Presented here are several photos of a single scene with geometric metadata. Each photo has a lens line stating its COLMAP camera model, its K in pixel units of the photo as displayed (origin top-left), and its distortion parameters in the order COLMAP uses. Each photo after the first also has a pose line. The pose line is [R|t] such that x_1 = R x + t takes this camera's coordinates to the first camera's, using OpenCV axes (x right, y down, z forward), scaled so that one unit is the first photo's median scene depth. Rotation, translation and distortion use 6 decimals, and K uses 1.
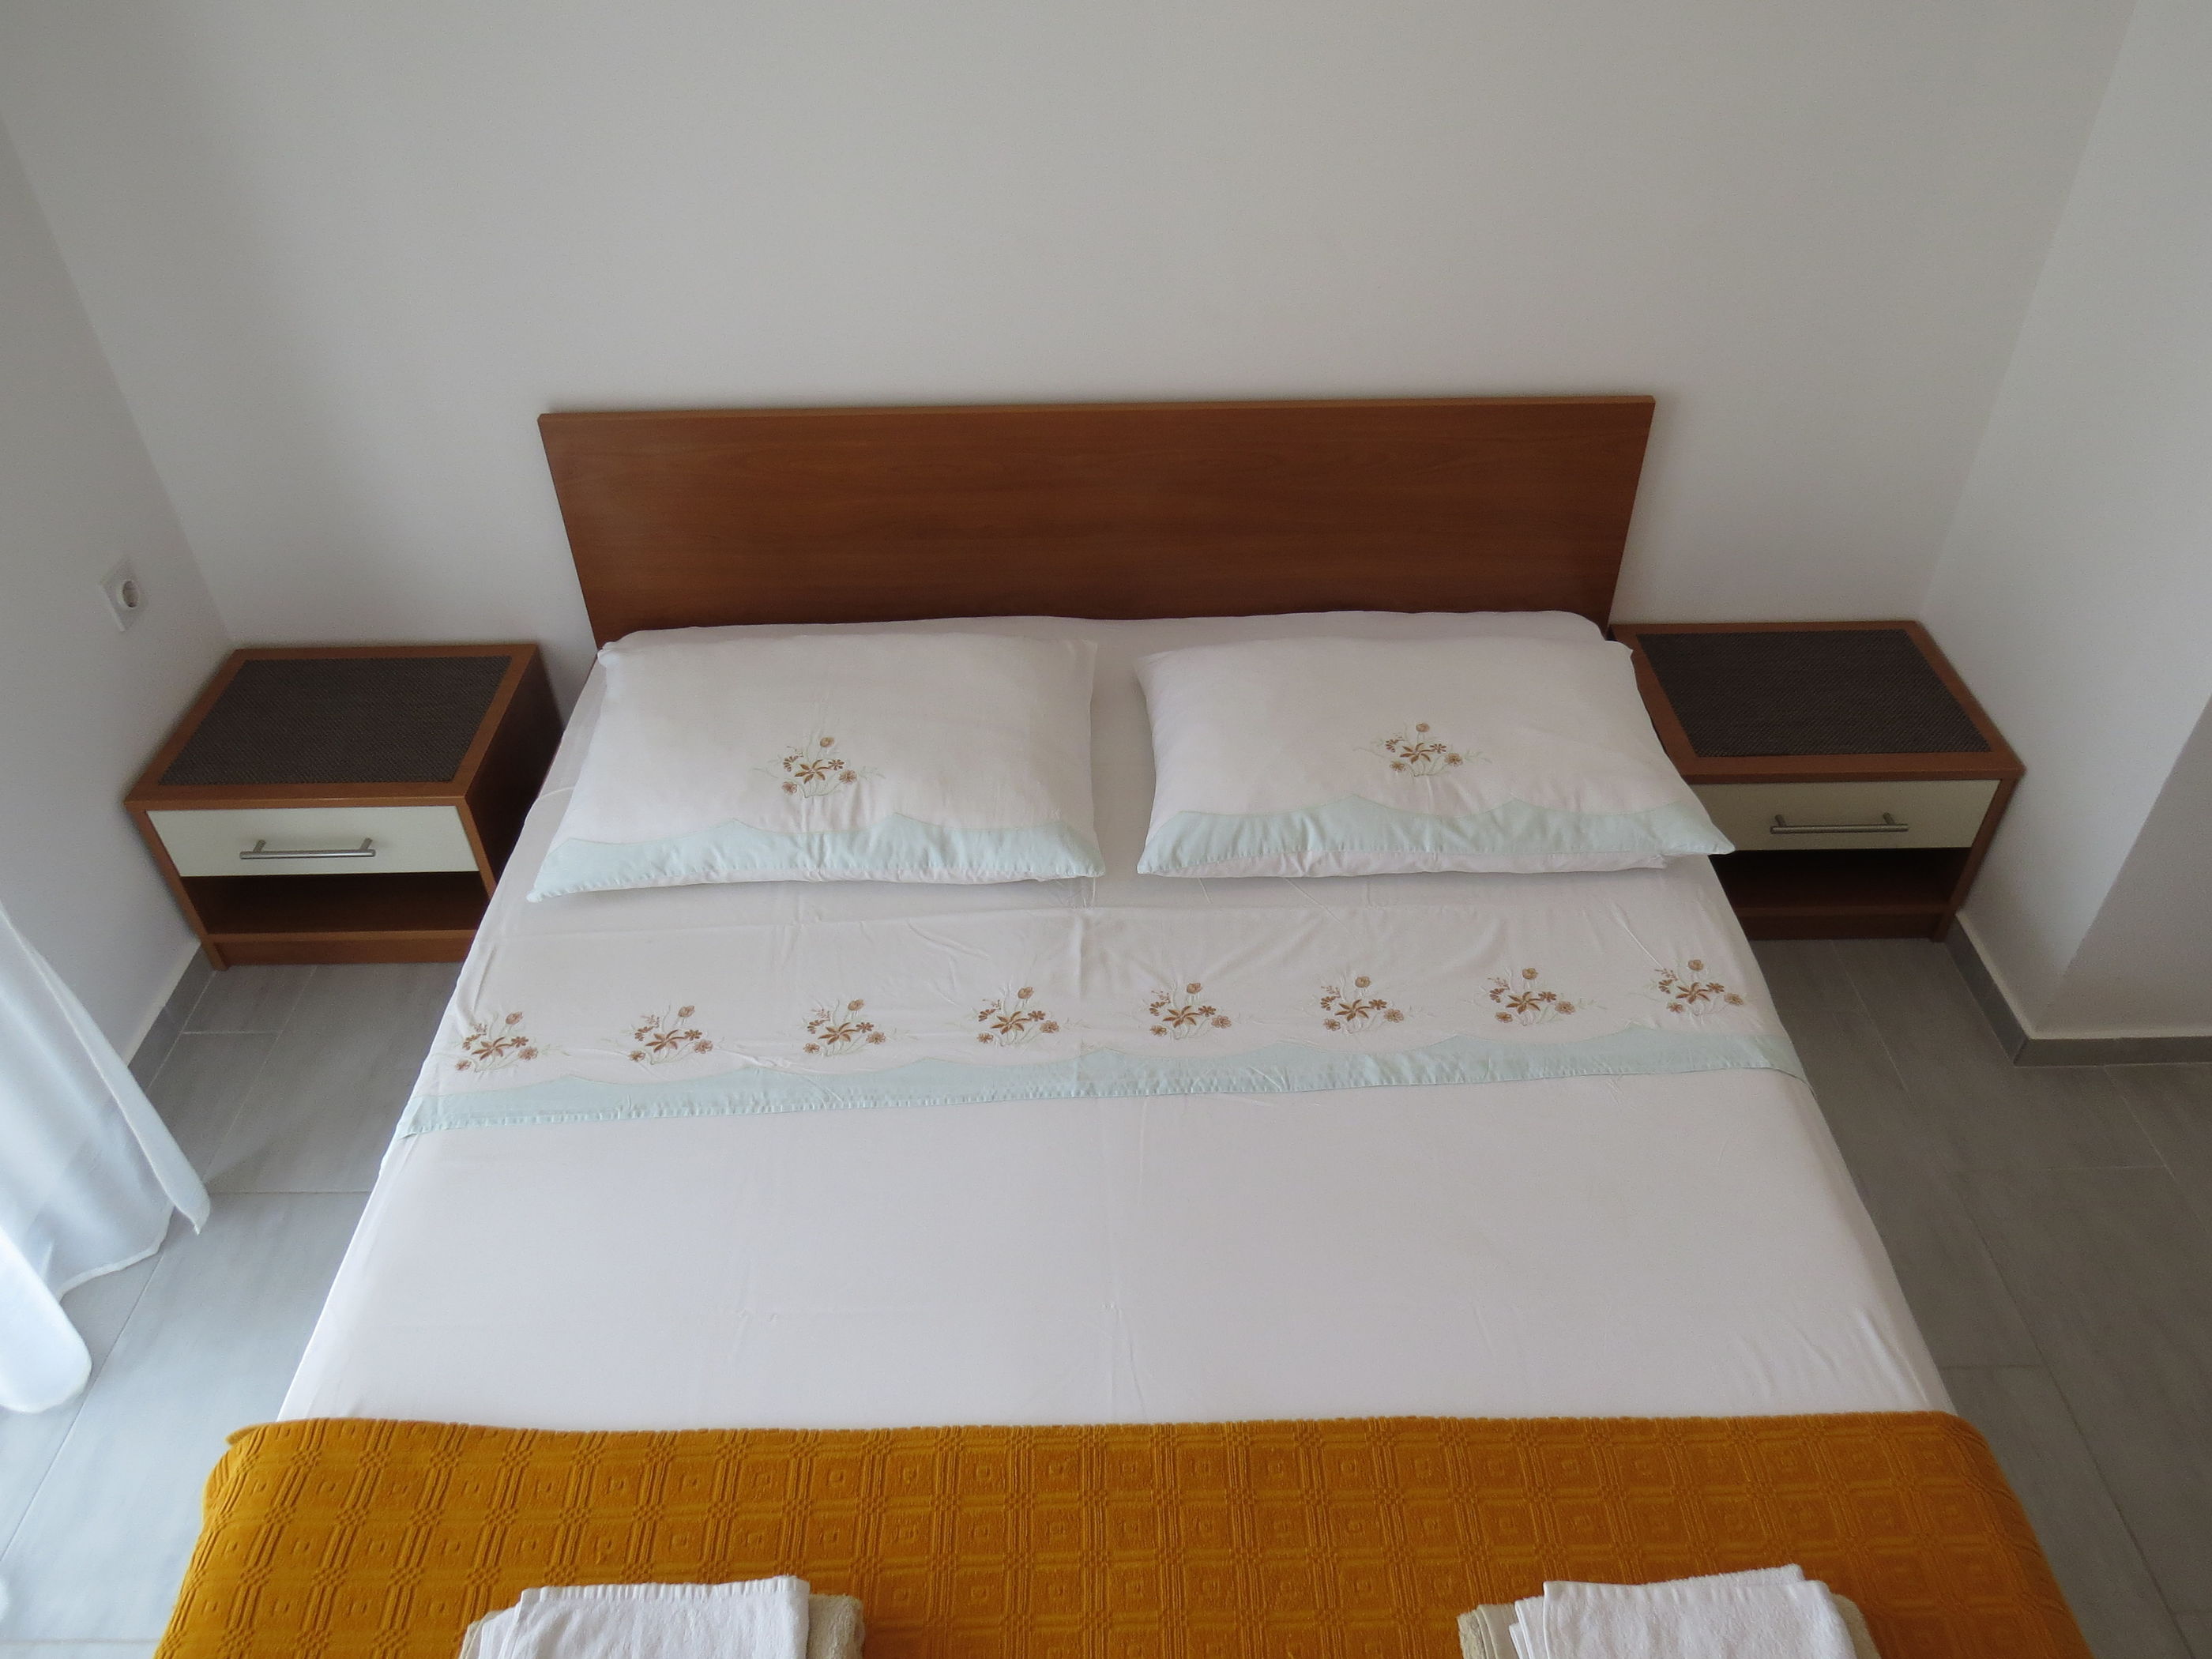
lens RADIAL K [[1580.2, 0, 1106.0], [0, 1580.2, 829.5], [0, 0, 1]] dist [-0.005496, -0.007076]
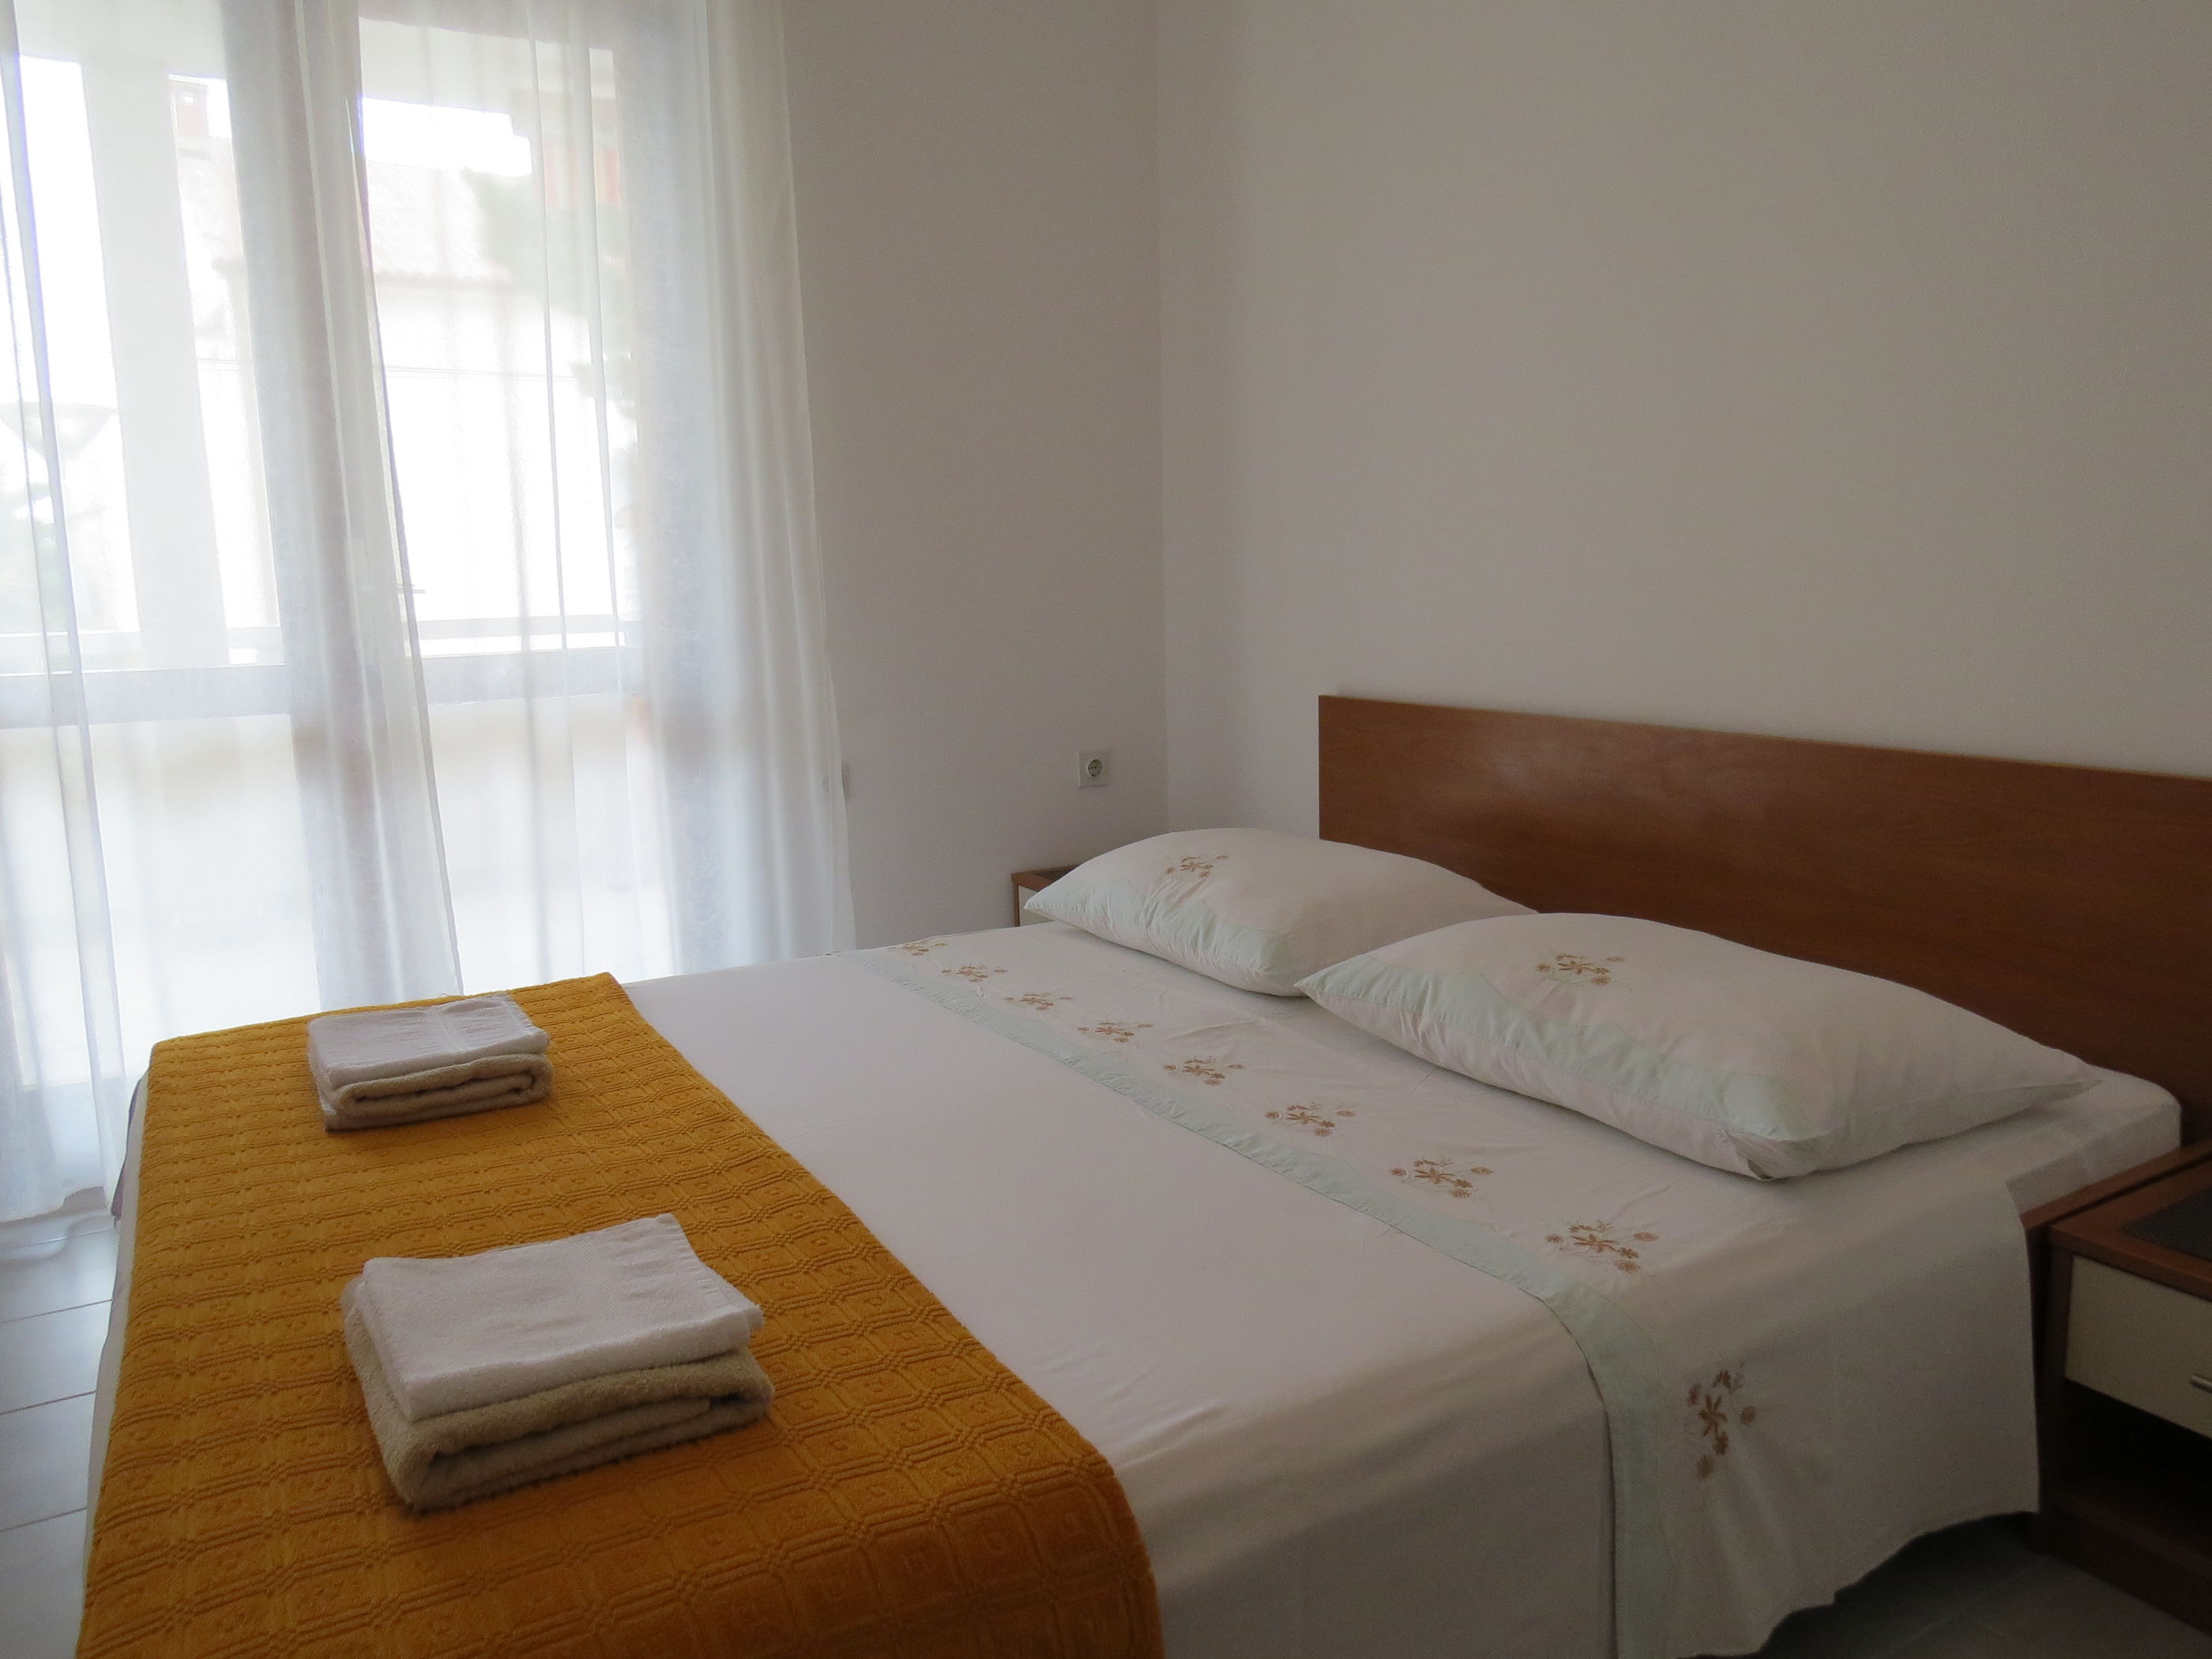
lens RADIAL K [[1580.2, 0, 1106.0], [0, 1580.2, 829.5], [0, 0, 1]] dist [-0.005496, -0.007076]
pose [[0.492822, 0.145625, -0.857858, 0.831543], [-0.554551, 0.812296, -0.180688, 0.198904], [0.670522, 0.564773, 0.481073, 0.360749]]
